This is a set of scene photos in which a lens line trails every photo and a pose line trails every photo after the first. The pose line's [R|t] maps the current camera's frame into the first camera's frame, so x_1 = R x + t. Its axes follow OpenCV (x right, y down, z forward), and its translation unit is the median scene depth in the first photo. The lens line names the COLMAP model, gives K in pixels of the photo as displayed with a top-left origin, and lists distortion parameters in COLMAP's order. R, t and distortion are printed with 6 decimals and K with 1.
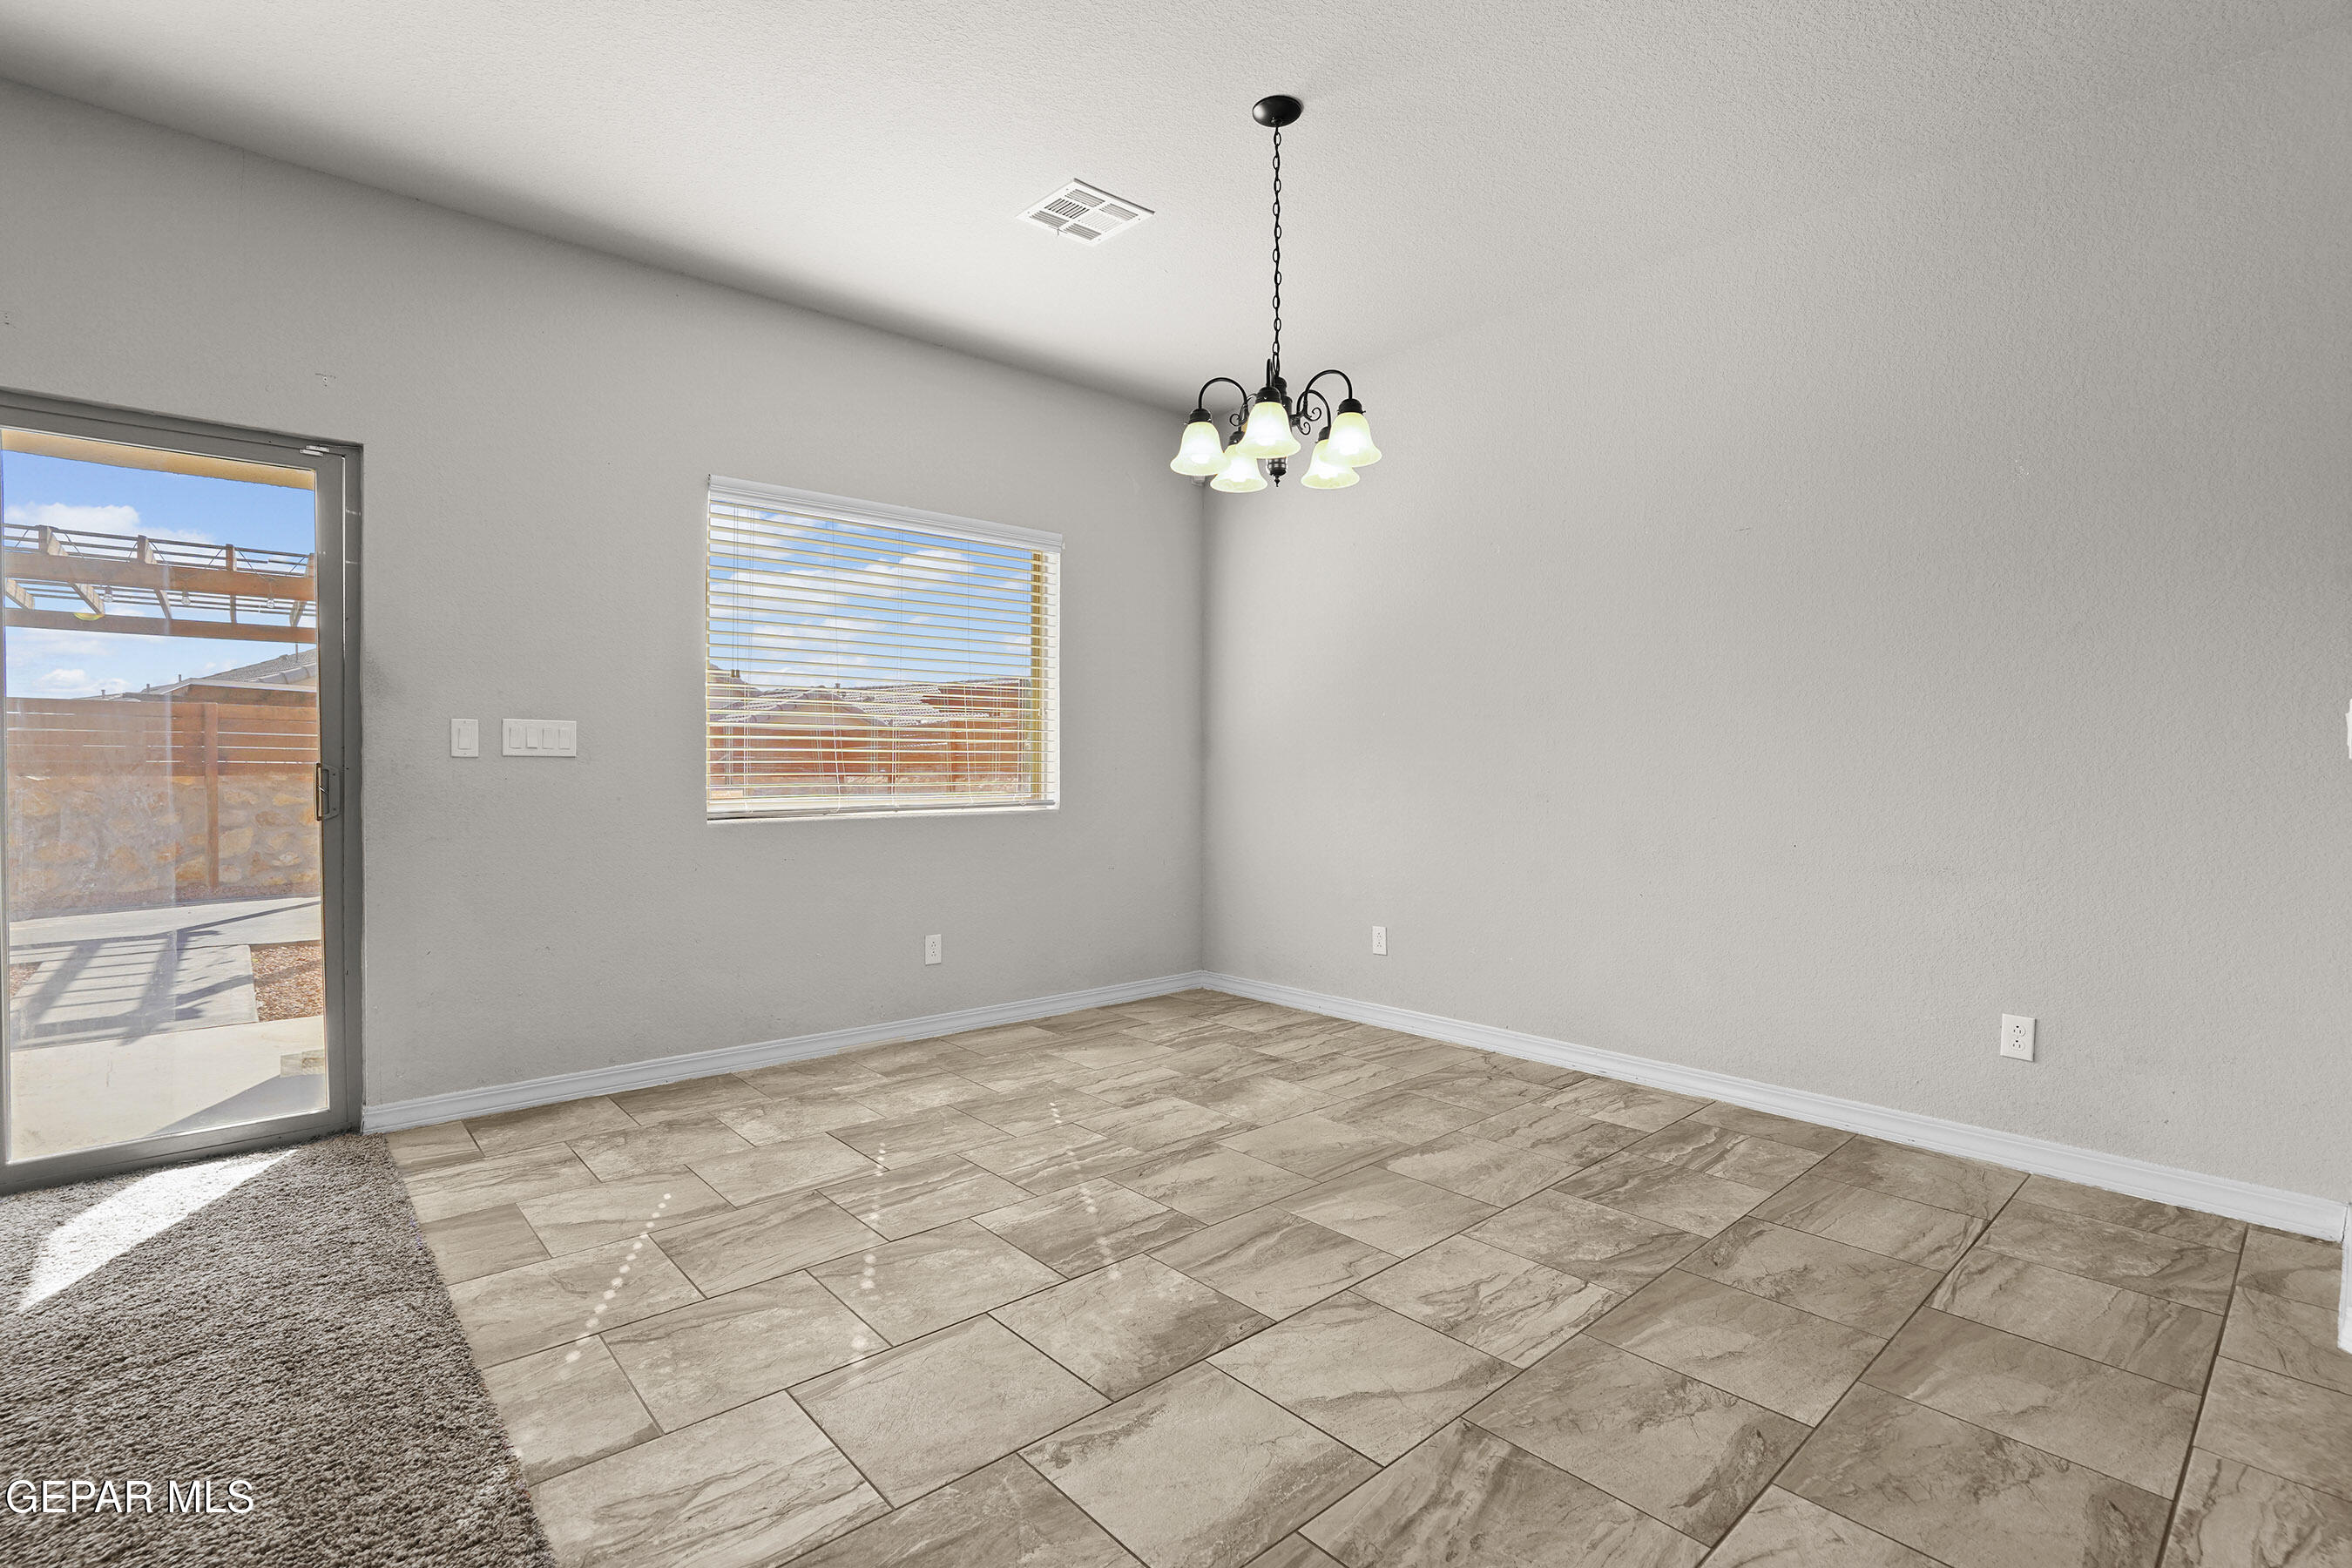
lens RADIAL K [[1085.9, 0, 1170.7], [0, 1085.9, 784.9], [0, 0, 1]] dist [-0.022036, 0.007810]
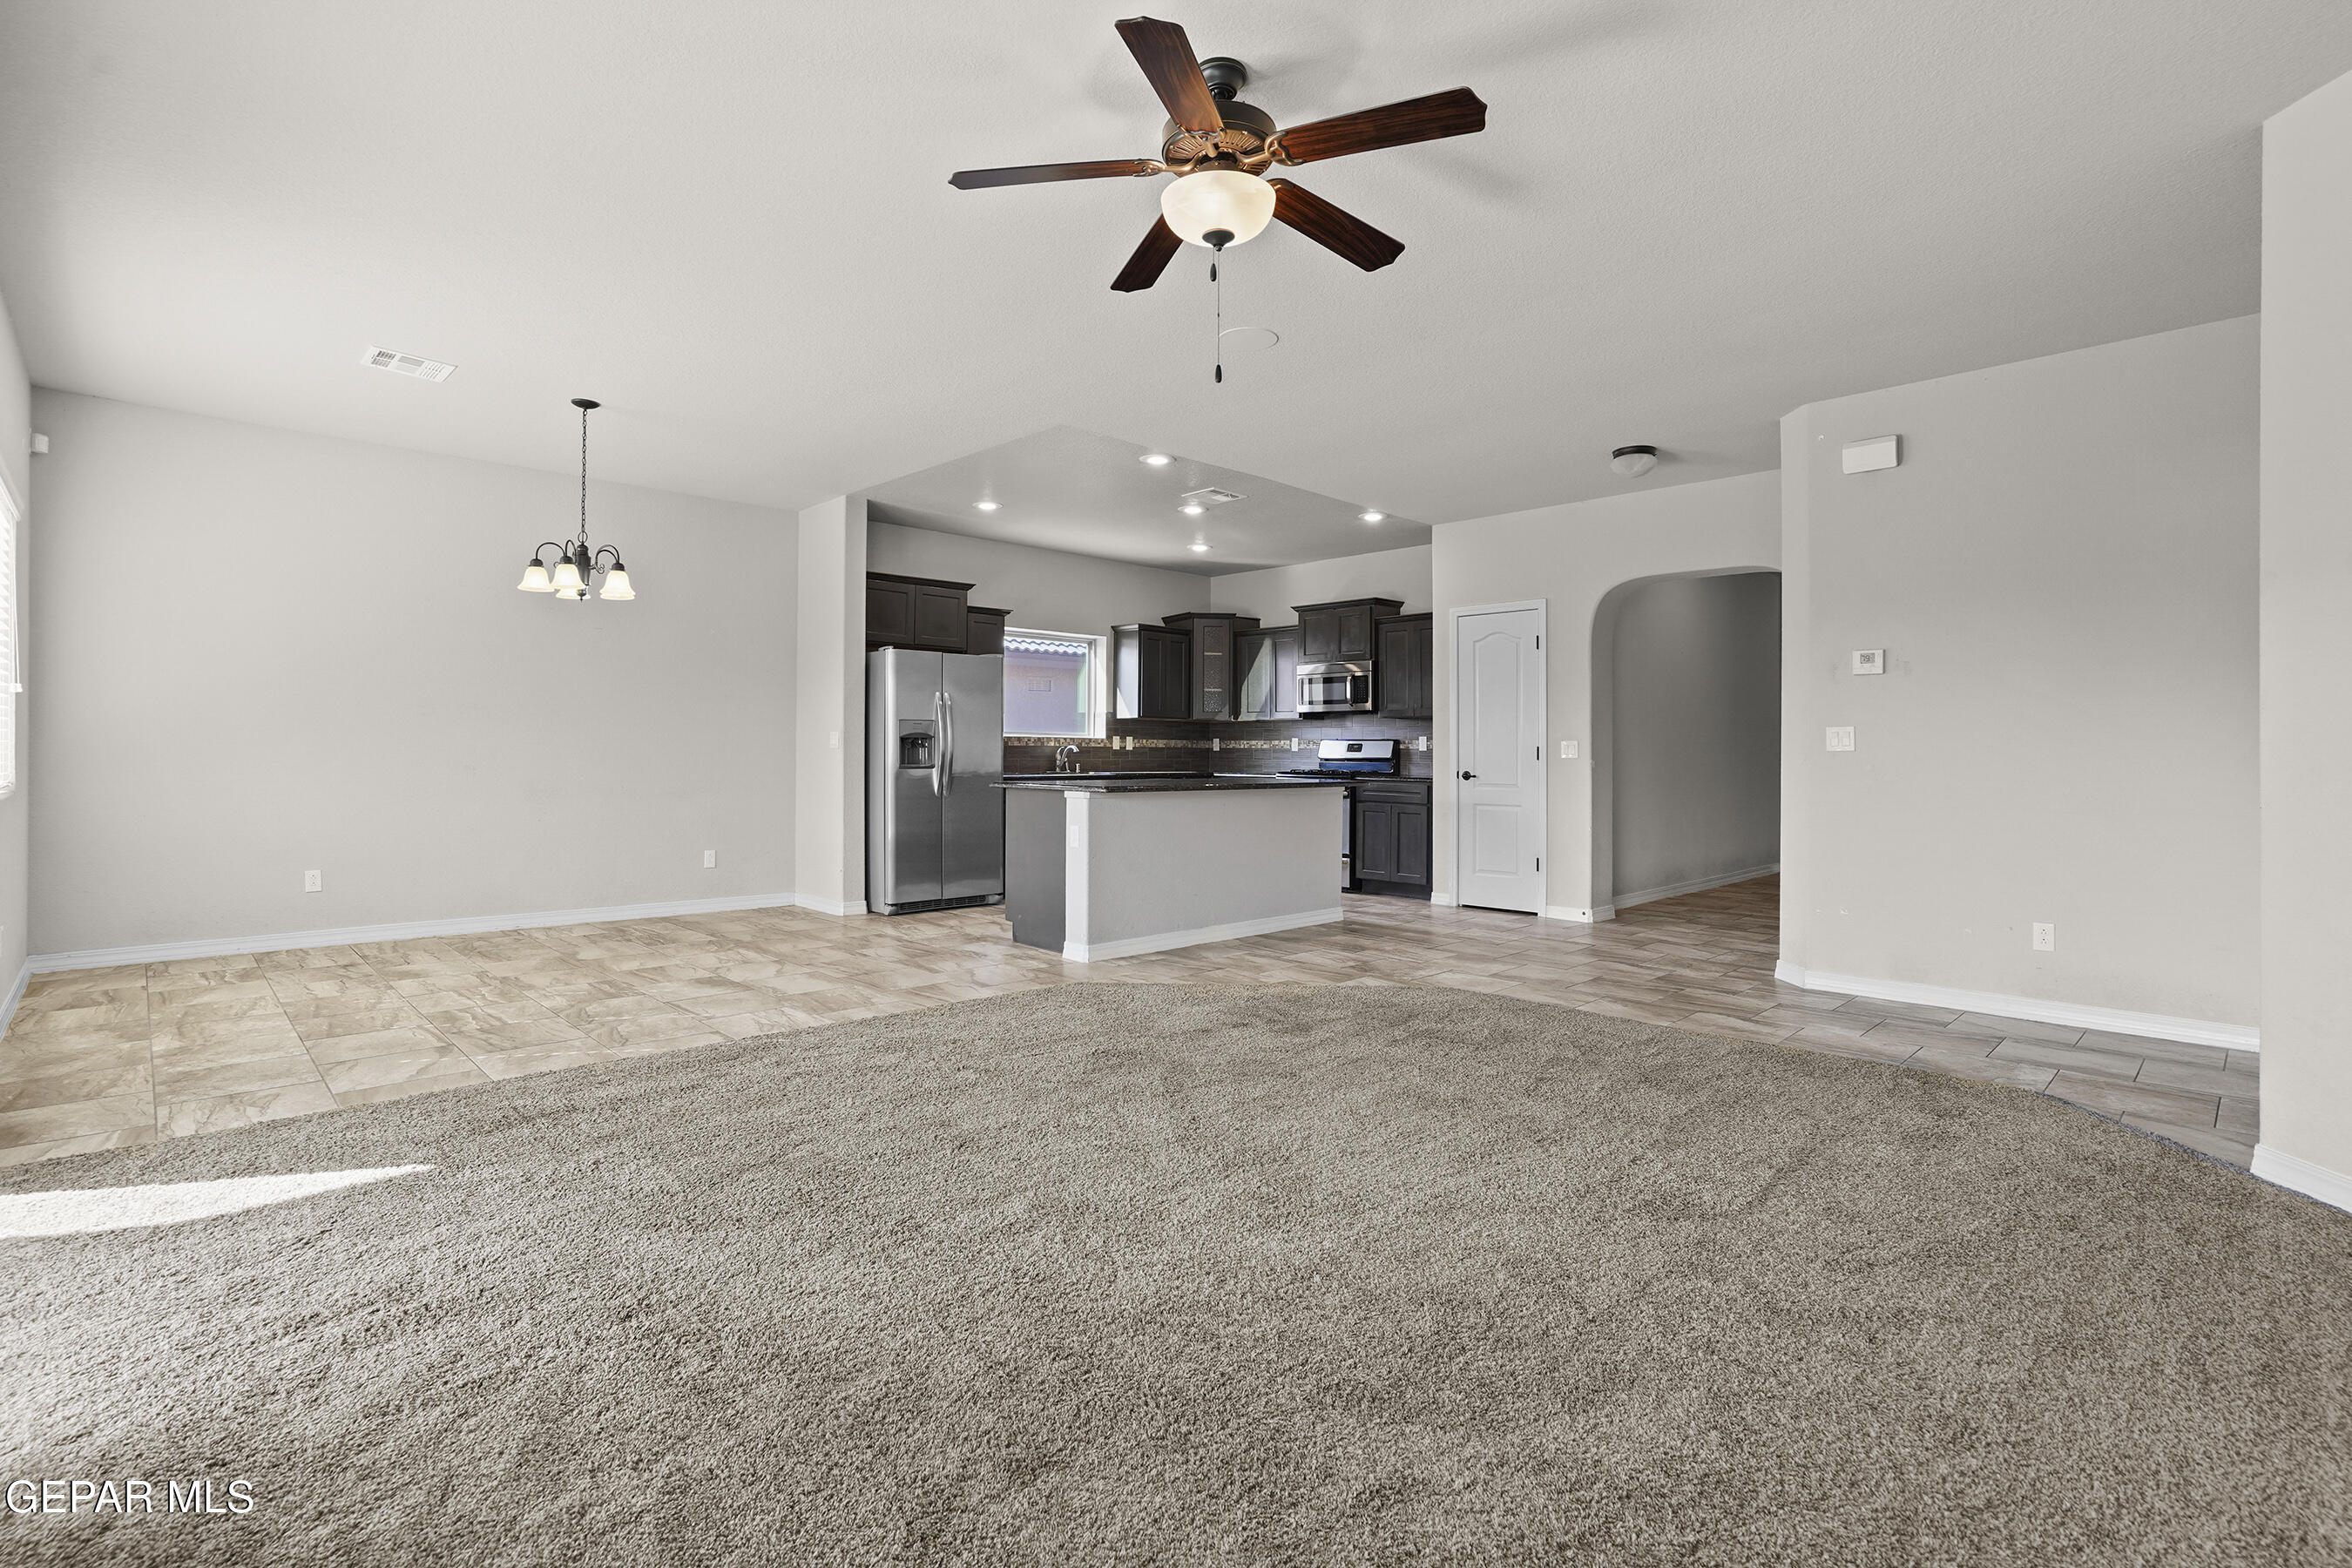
lens RADIAL K [[1085.9, 0, 1154.6], [0, 1085.9, 764.9], [0, 0, 1]] dist [-0.022036, 0.007810]
pose [[-0.037185, -0.013955, 0.999211, -1.906166], [0.008096, 0.999865, 0.014265, -0.010041], [-0.999276, 0.008620, -0.037067, 0.068815]]
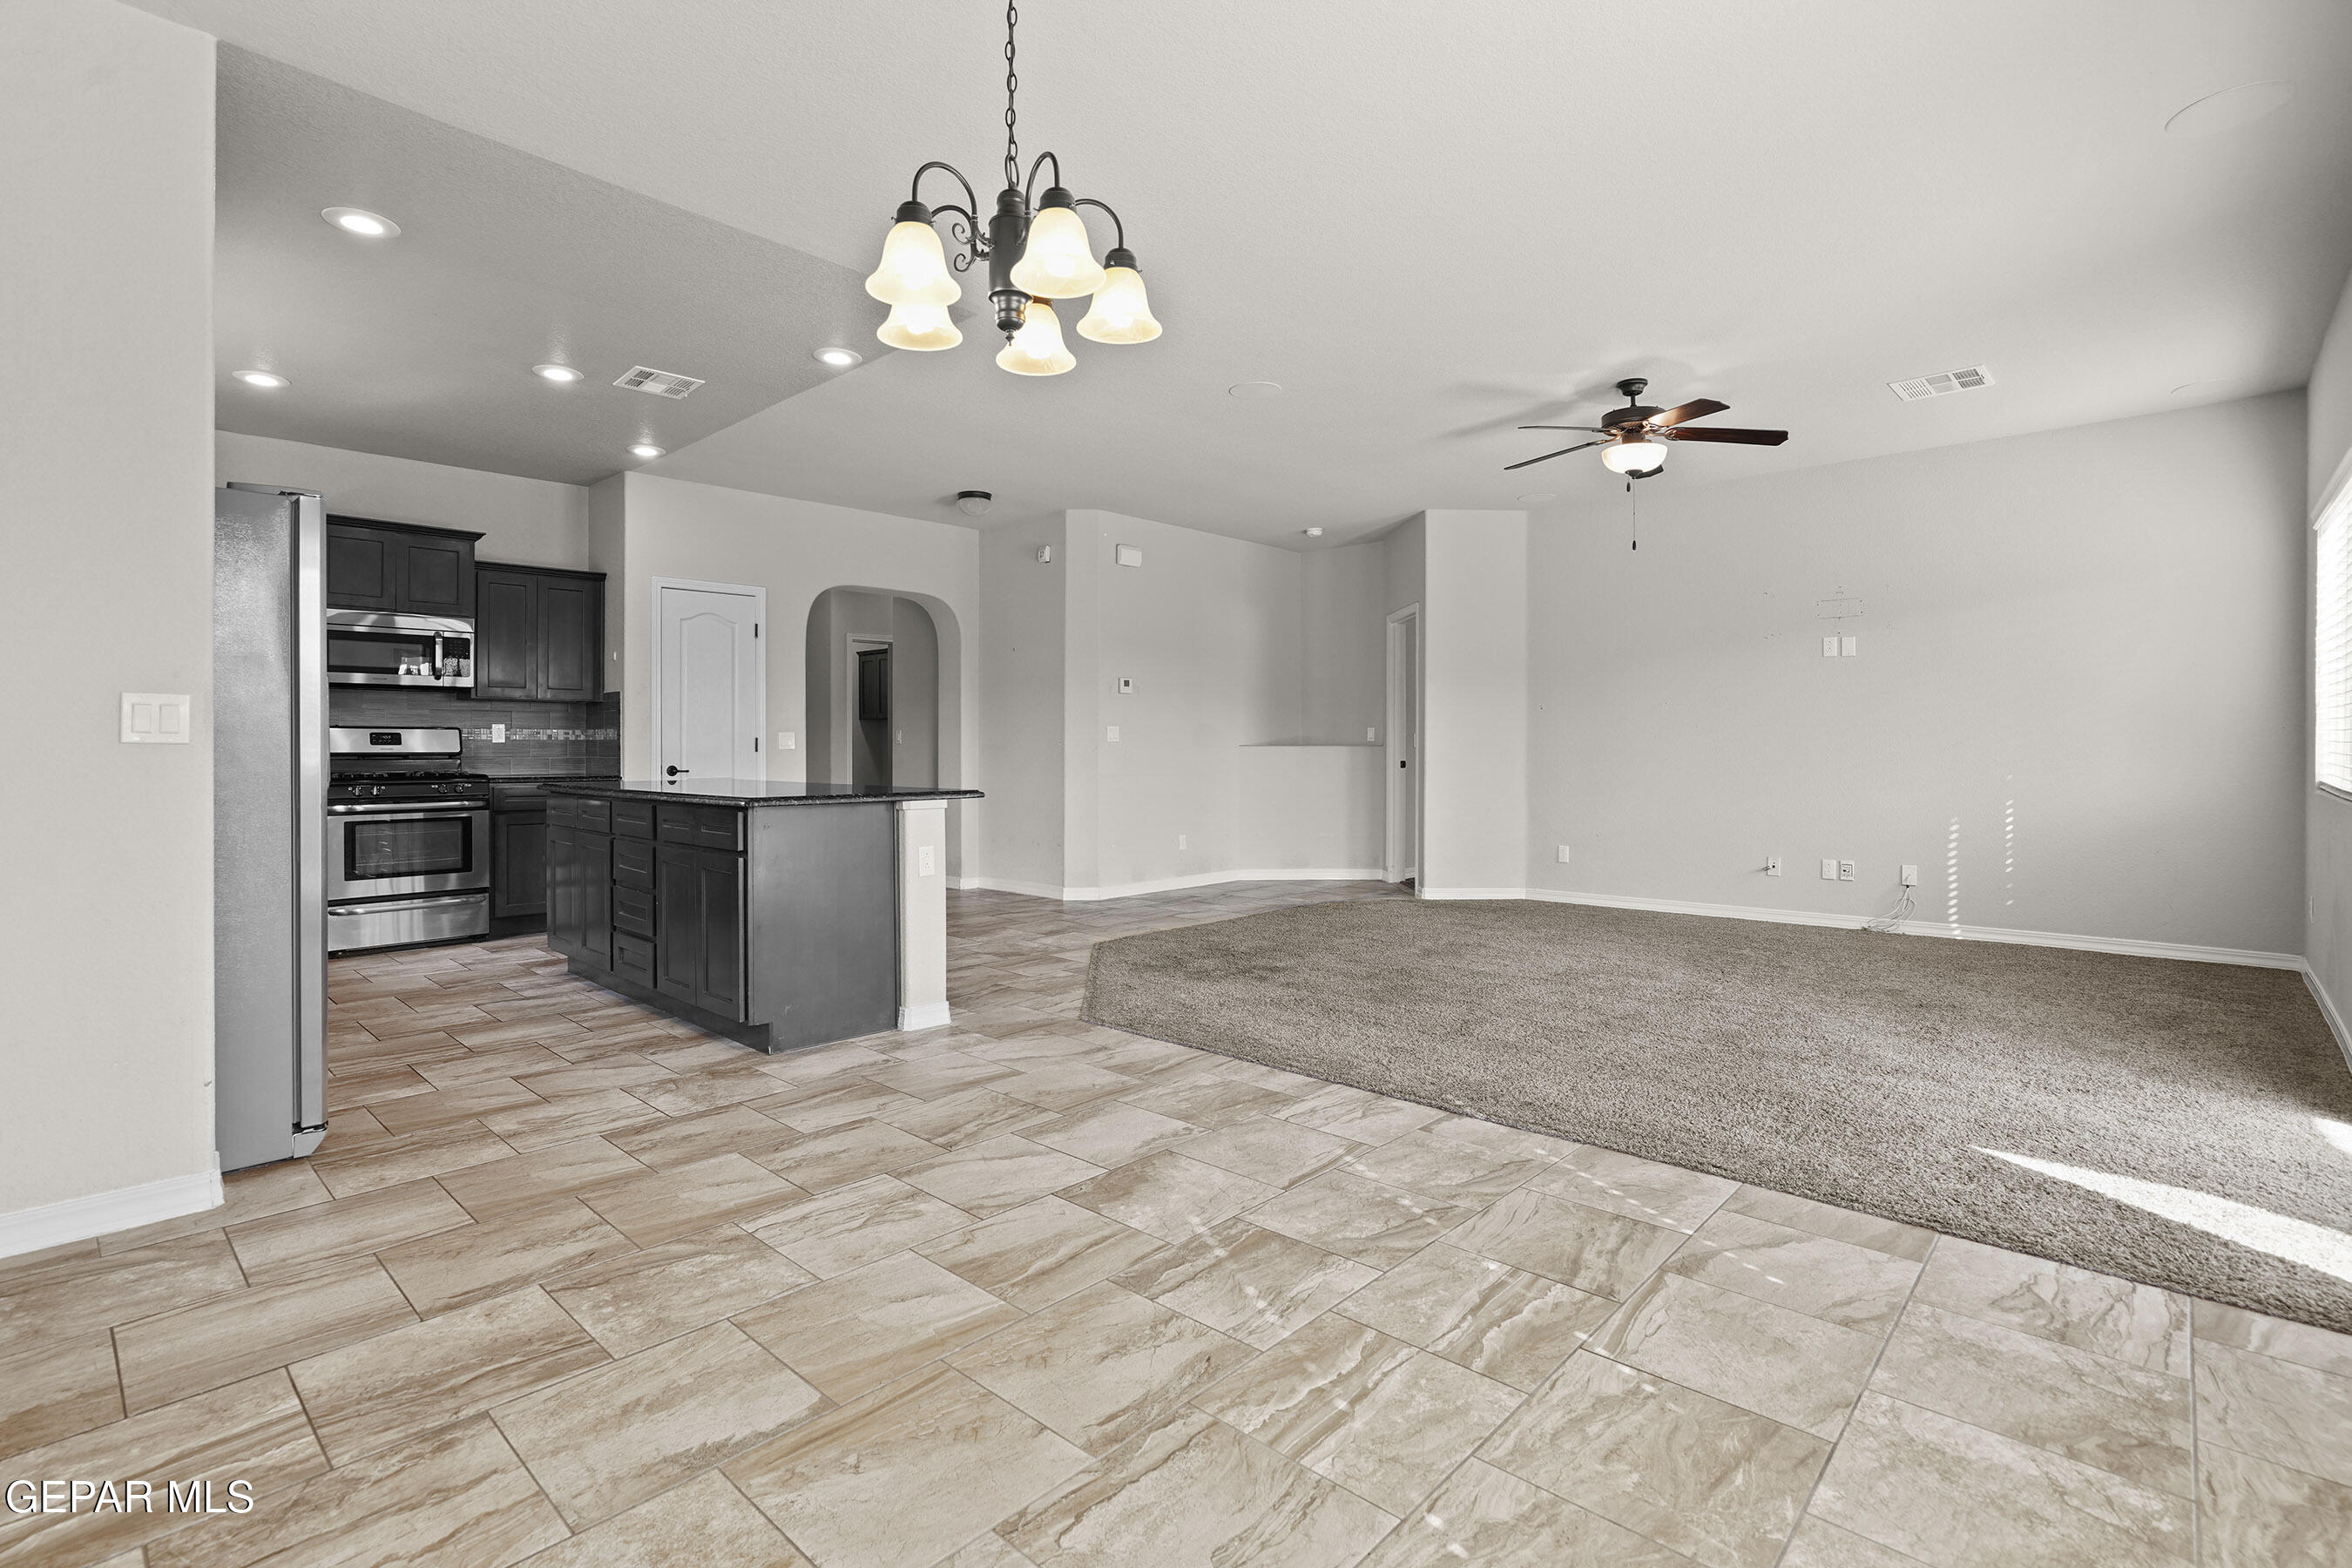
lens RADIAL K [[1085.9, 0, 1168.8], [0, 1085.9, 757.2], [0, 0, 1]] dist [-0.022036, 0.007810]
pose [[-0.995695, -0.000054, -0.092685, 0.063020], [-0.002328, 0.999699, 0.024429, -0.030505], [0.092656, 0.024539, -0.995396, 1.772957]]
